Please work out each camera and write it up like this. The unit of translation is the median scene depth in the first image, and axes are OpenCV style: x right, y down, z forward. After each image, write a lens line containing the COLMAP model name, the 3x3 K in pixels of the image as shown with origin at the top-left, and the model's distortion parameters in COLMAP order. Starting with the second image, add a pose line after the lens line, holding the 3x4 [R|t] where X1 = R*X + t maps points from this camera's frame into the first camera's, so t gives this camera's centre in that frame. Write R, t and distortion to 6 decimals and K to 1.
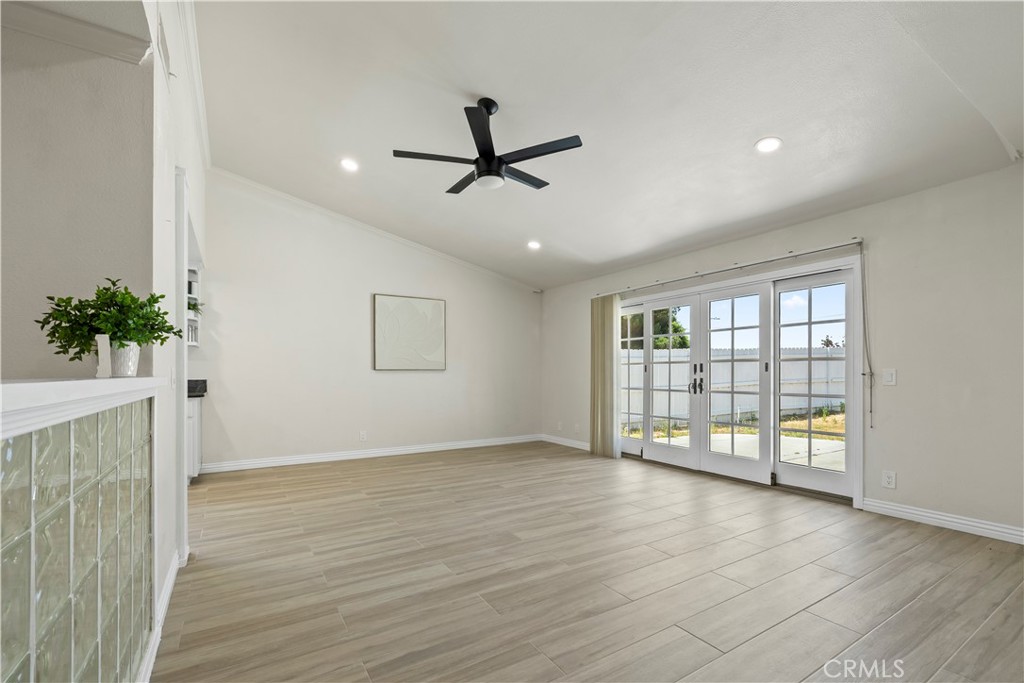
lens RADIAL K [[442.0, 0, 501.9], [0, 442.0, 377.5], [0, 0, 1]] dist [0.001078, 0.000816]
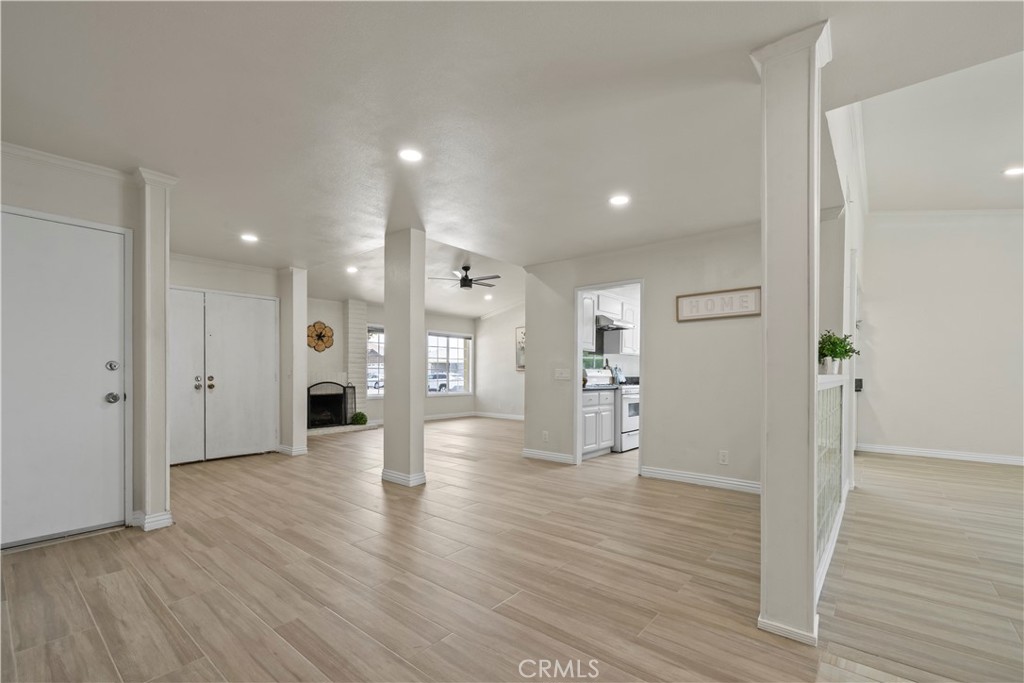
lens RADIAL K [[442.0, 0, 520.6], [0, 442.0, 377.5], [0, 0, 1]] dist [0.001078, 0.000816]
pose [[0.334582, 0.009649, -0.942317, 0.268104], [-0.011529, 0.999915, 0.006145, 0.006679], [0.942296, 0.008808, 0.334665, -0.461083]]
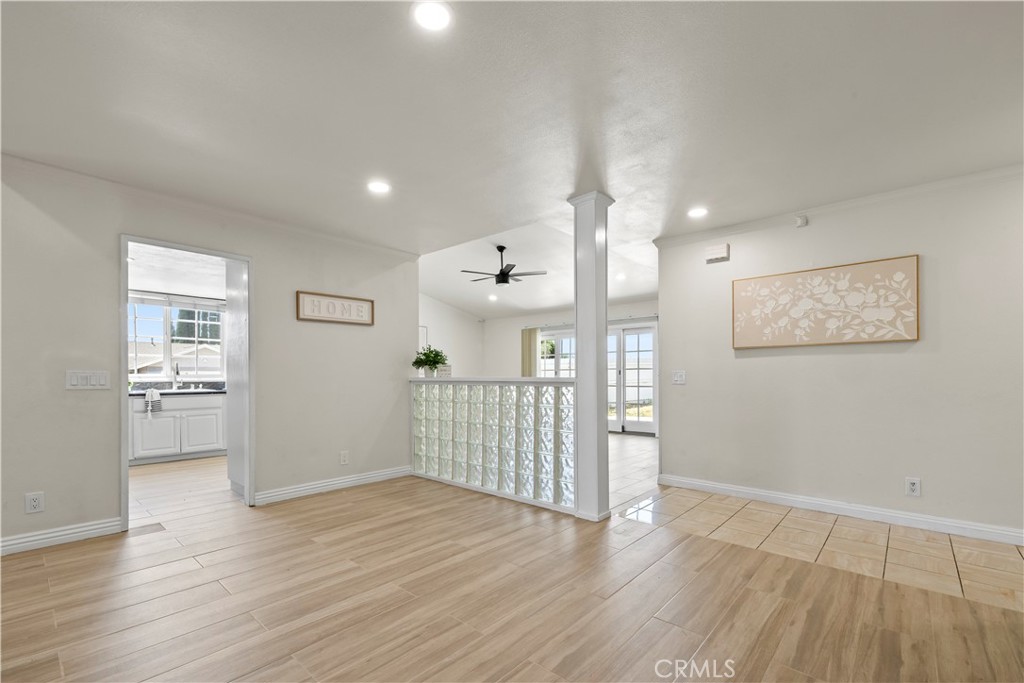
lens RADIAL K [[442.0, 0, 500.4], [0, 442.0, 378.0], [0, 0, 1]] dist [0.001078, 0.000816]
pose [[0.956935, -0.002189, 0.290295, -0.543981], [0.003185, 0.999991, -0.002956, 0.005691], [-0.290286, 0.003753, 0.956933, -0.824828]]
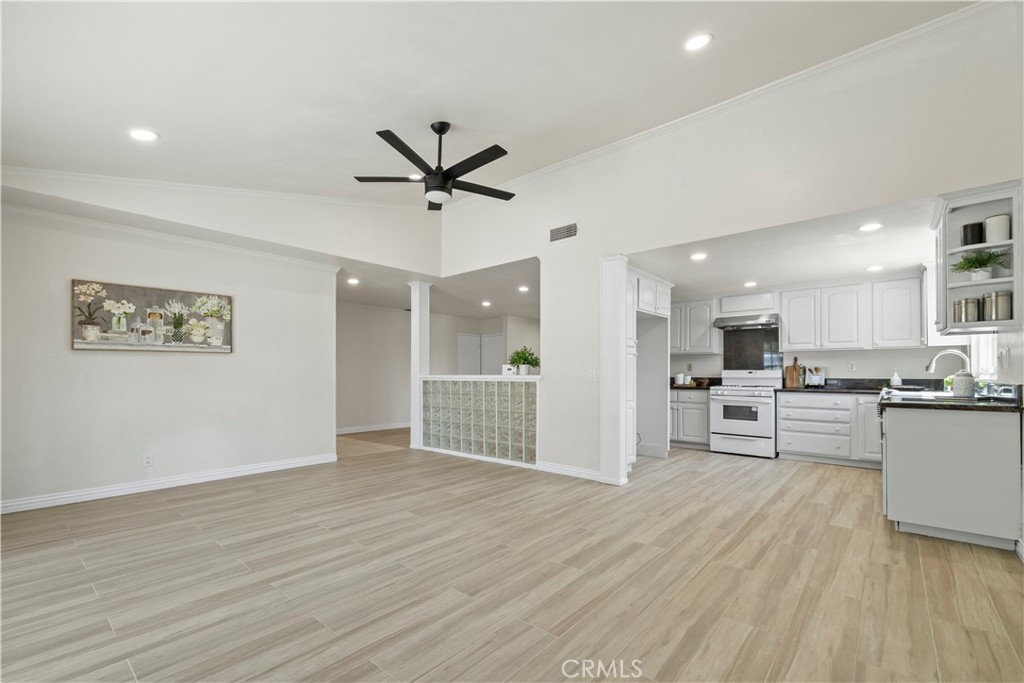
lens RADIAL K [[442.0, 0, 520.4], [0, 442.0, 373.6], [0, 0, 1]] dist [0.001078, 0.000816]
pose [[-0.941069, 0.003021, -0.338202, 0.125020], [-0.000357, 0.999951, 0.009926, -0.018265], [0.338215, 0.009462, -0.941021, 1.719021]]
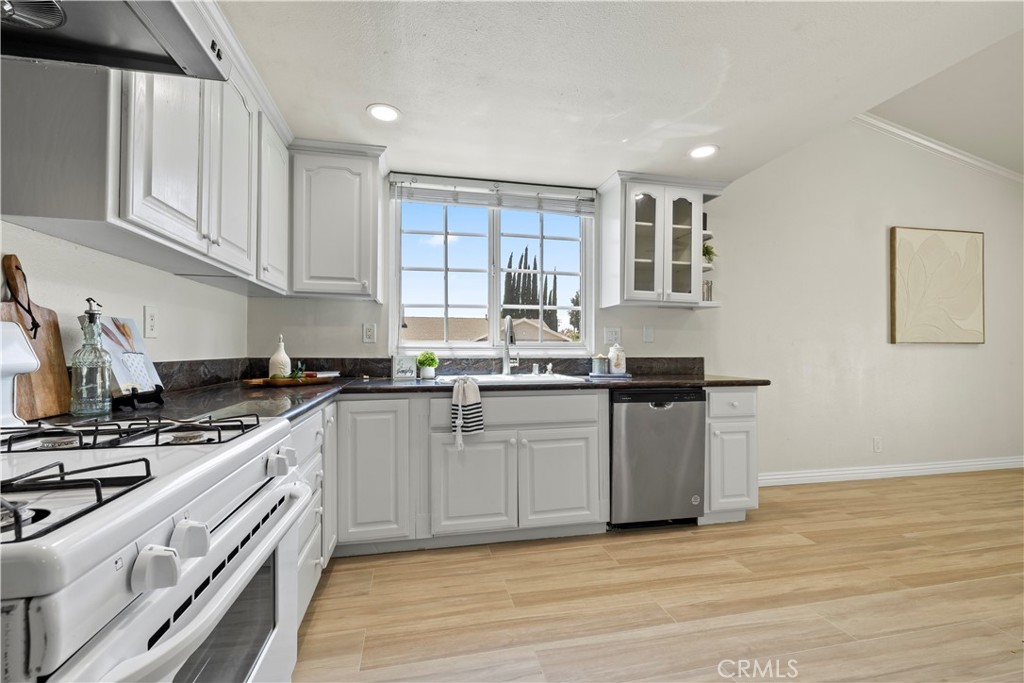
lens RADIAL K [[442.0, 0, 514.2], [0, 442.0, 343.5], [0, 0, 1]] dist [0.001078, 0.000816]
pose [[0.953259, 0.000256, -0.302154, -0.966736], [-0.007052, 0.999746, -0.021401, 0.001363], [0.302072, 0.022532, 0.953019, 0.334036]]
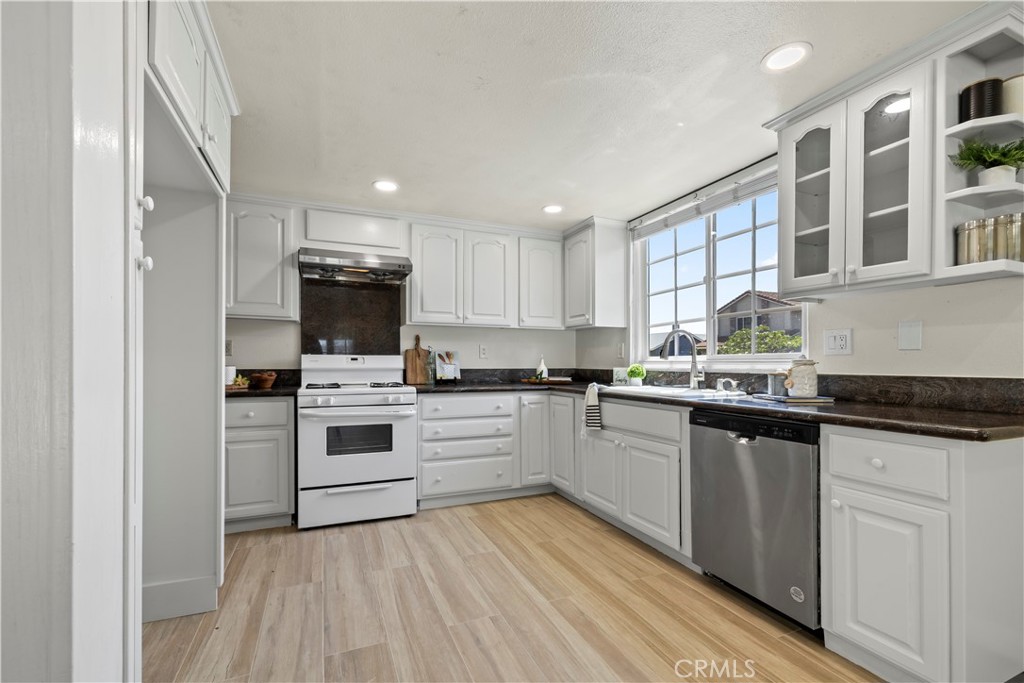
lens RADIAL K [[442.0, 0, 487.7], [0, 442.0, 360.5], [0, 0, 1]] dist [0.001078, 0.000816]
pose [[-0.166580, -0.004383, -0.986018, -0.399690], [-0.009415, 0.999952, -0.002854, -0.003461], [0.985983, 0.008808, -0.166613, 0.856633]]
